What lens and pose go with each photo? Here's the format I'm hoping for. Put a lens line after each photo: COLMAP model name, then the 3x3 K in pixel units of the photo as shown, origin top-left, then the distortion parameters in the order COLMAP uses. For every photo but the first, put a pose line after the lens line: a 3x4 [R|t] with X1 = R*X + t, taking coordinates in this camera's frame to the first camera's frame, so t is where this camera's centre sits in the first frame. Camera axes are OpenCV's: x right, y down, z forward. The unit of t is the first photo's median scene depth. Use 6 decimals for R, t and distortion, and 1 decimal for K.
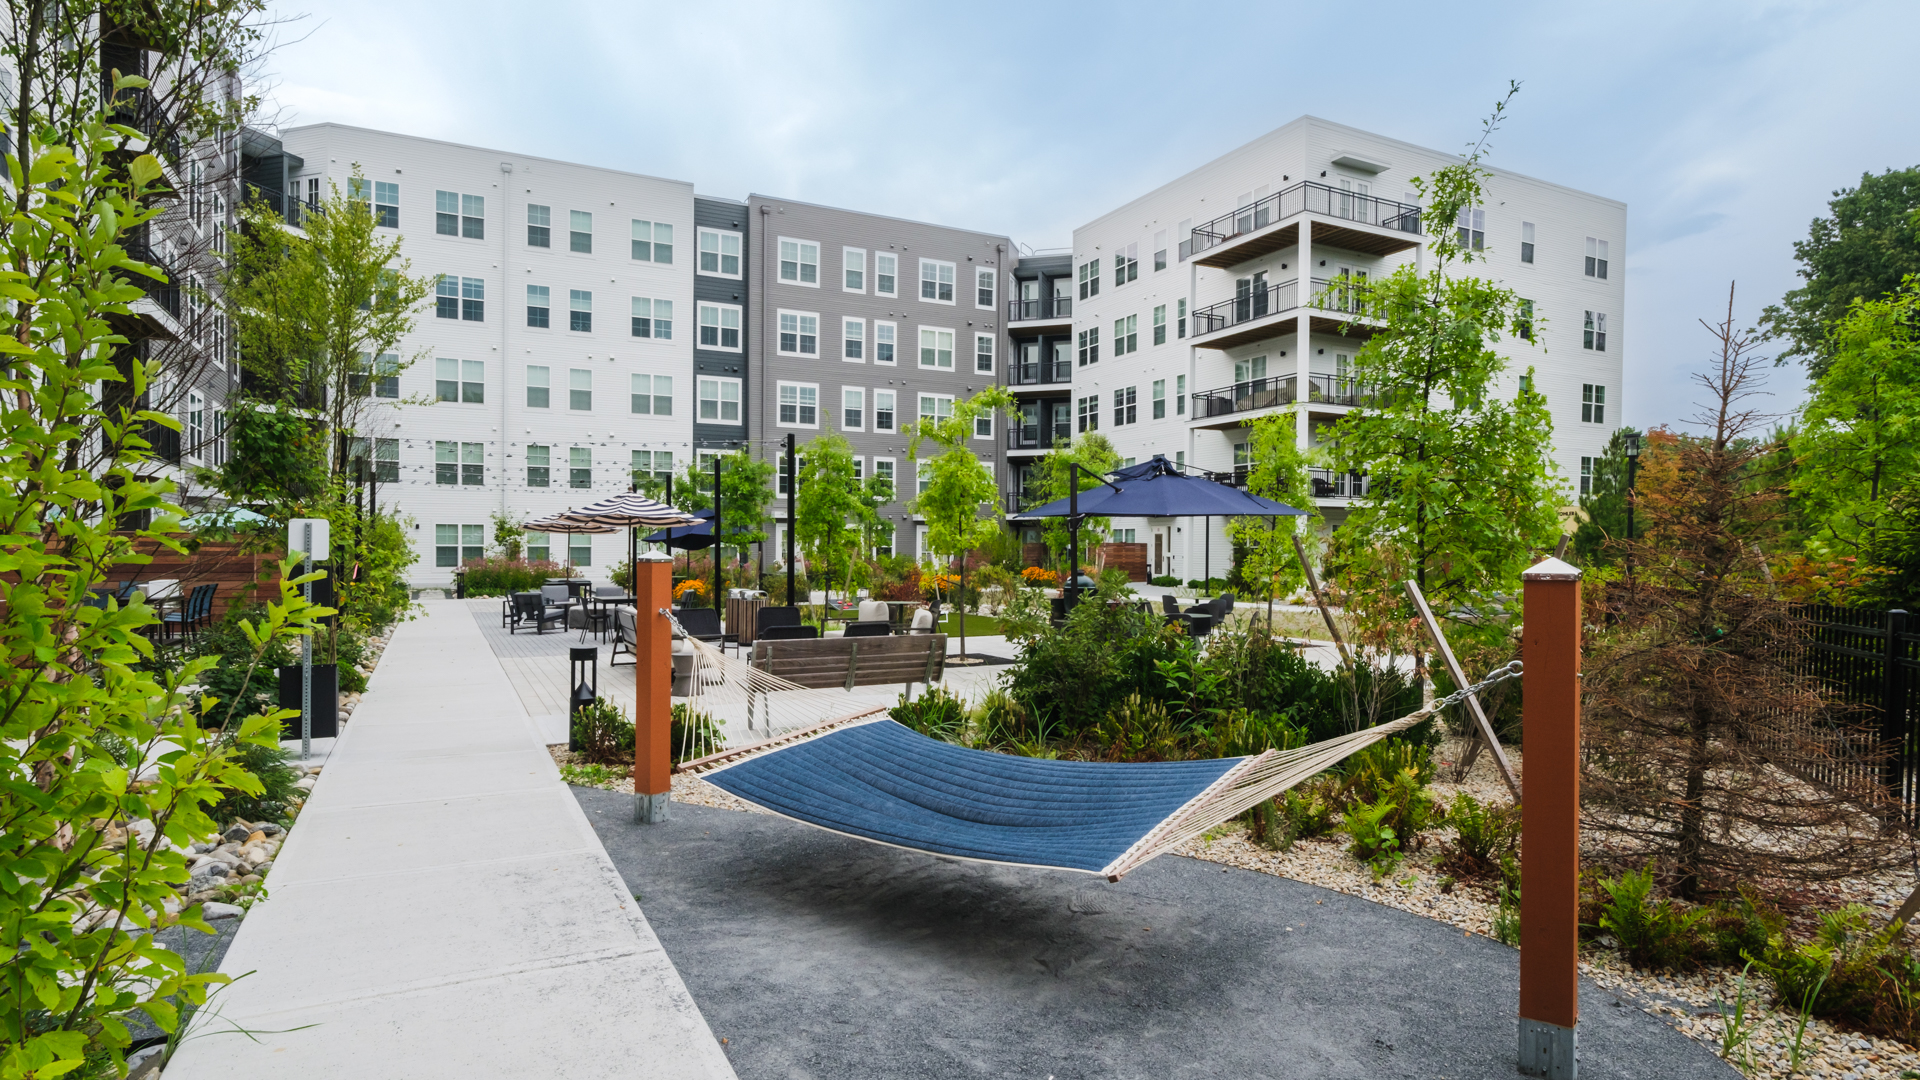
lens RADIAL K [[1016.2, 0, 957.4], [0, 1016.2, 550.2], [0, 0, 1]] dist [-0.019020, -0.000639]
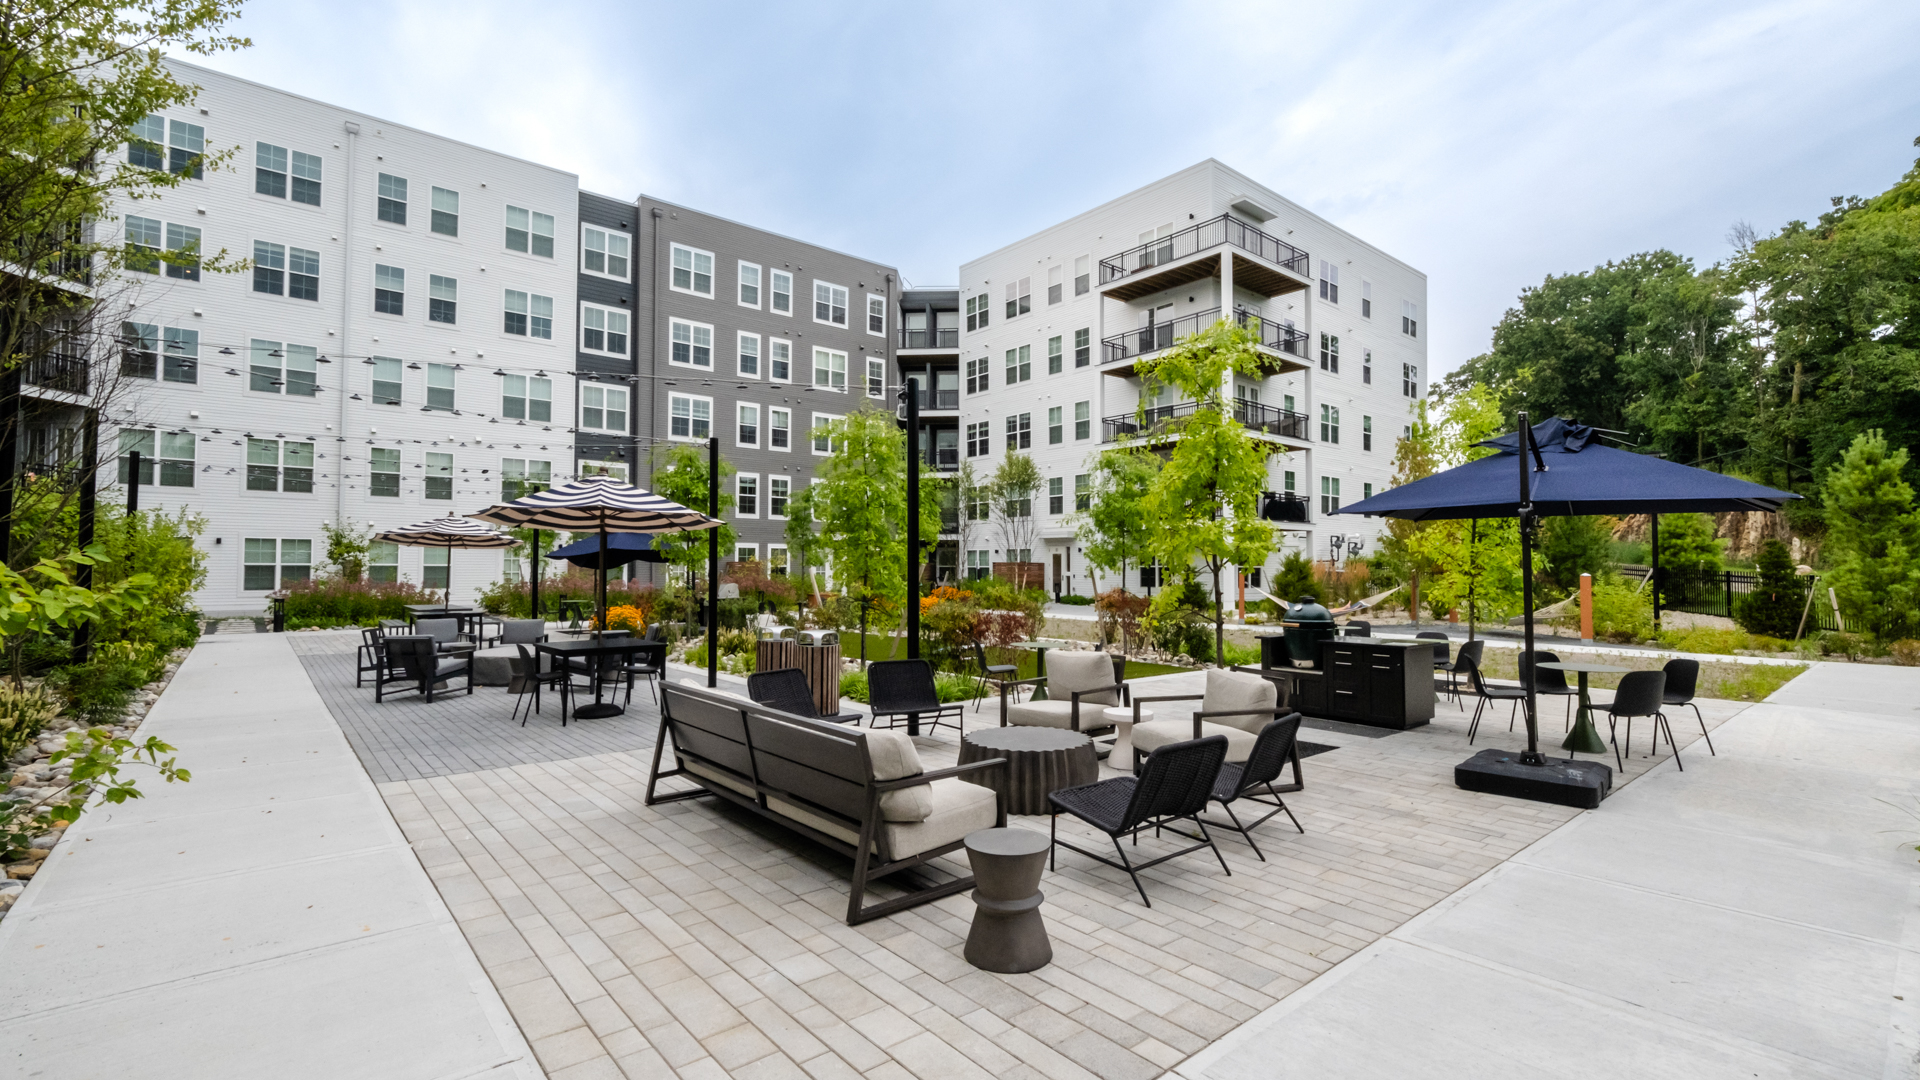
lens RADIAL K [[842.9, 0, 960.0], [0, 842.9, 540.0], [0, 0, 1]] dist [0.001736, -0.008791]
pose [[0.974293, 0.007660, 0.225154, -0.088631], [0.000567, 0.999335, -0.036453, 0.000929], [-0.225284, 0.035644, 0.973641, 0.174991]]
